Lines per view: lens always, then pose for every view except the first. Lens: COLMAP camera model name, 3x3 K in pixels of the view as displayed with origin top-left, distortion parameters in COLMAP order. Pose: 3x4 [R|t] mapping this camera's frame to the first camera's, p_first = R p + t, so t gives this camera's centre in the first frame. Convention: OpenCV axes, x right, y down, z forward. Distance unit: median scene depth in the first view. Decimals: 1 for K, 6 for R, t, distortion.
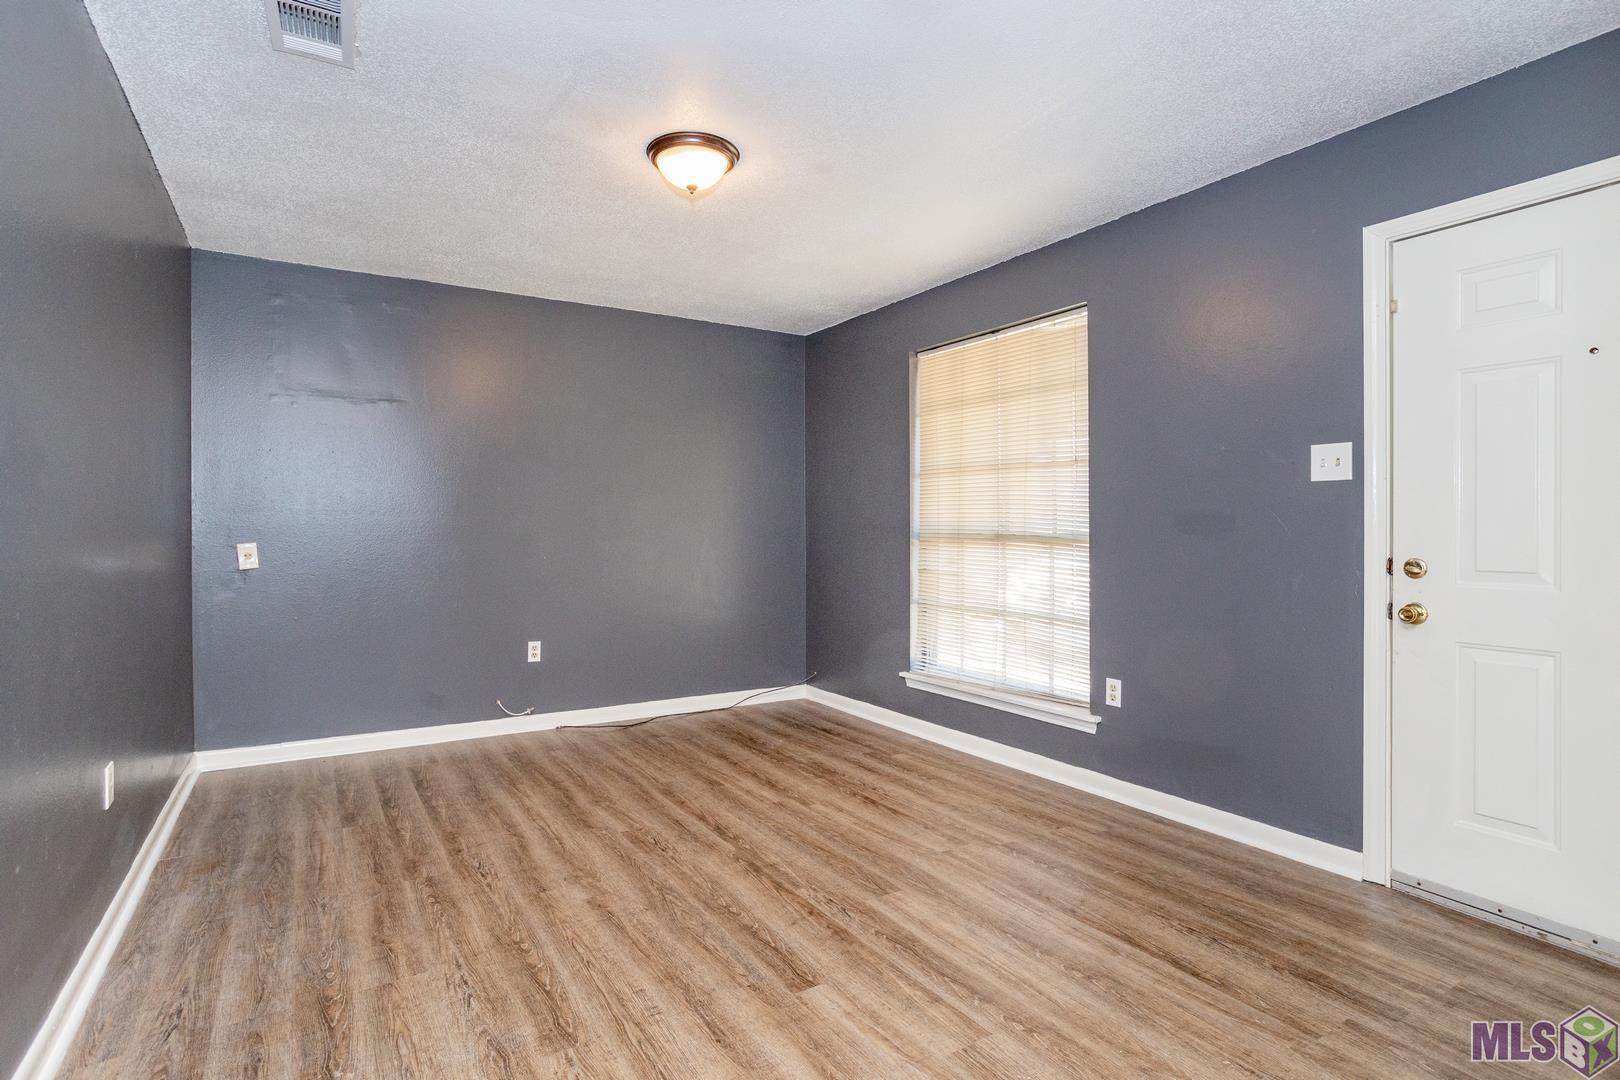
lens RADIAL K [[793.9, 0, 814.1], [0, 793.9, 532.2], [0, 0, 1]] dist [-0.028542, 0.013887]
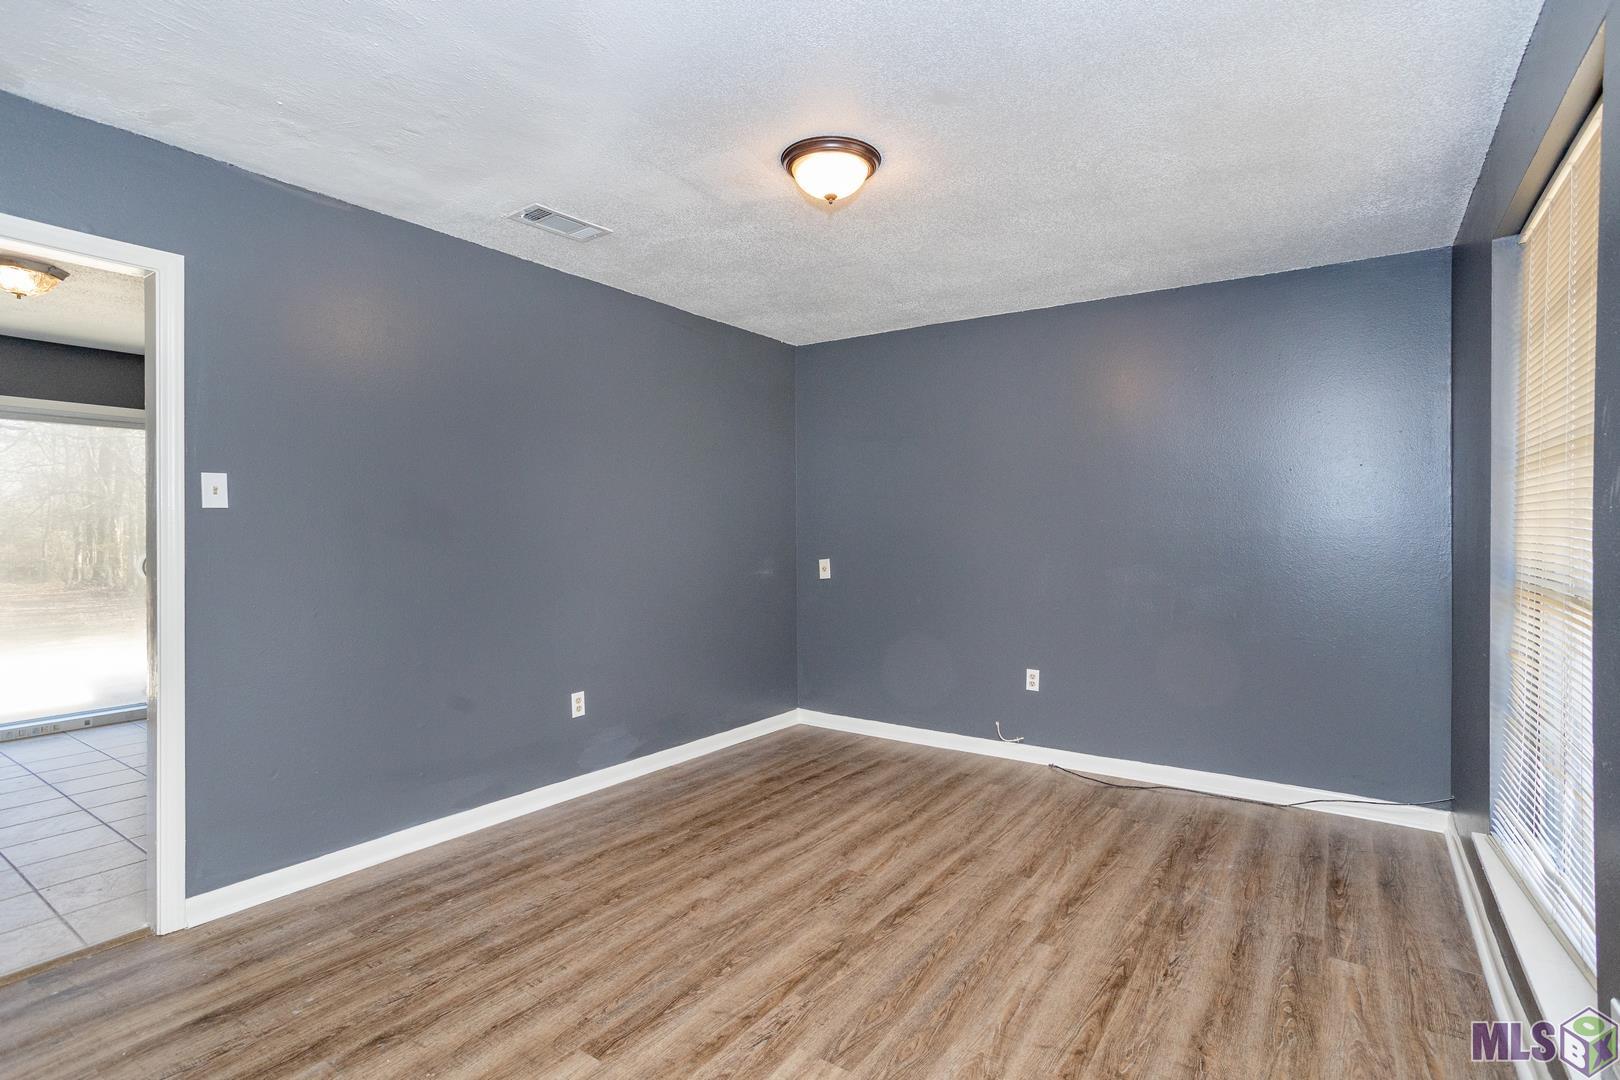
lens RADIAL K [[793.9, 0, 806.3], [0, 793.9, 540.3], [0, 0, 1]] dist [-0.028542, 0.013887]
pose [[0.389357, 0.003042, -0.921082, 0.590165], [-0.002277, 0.999995, 0.002340, -0.026064], [0.921084, 0.001186, 0.389362, 0.535099]]
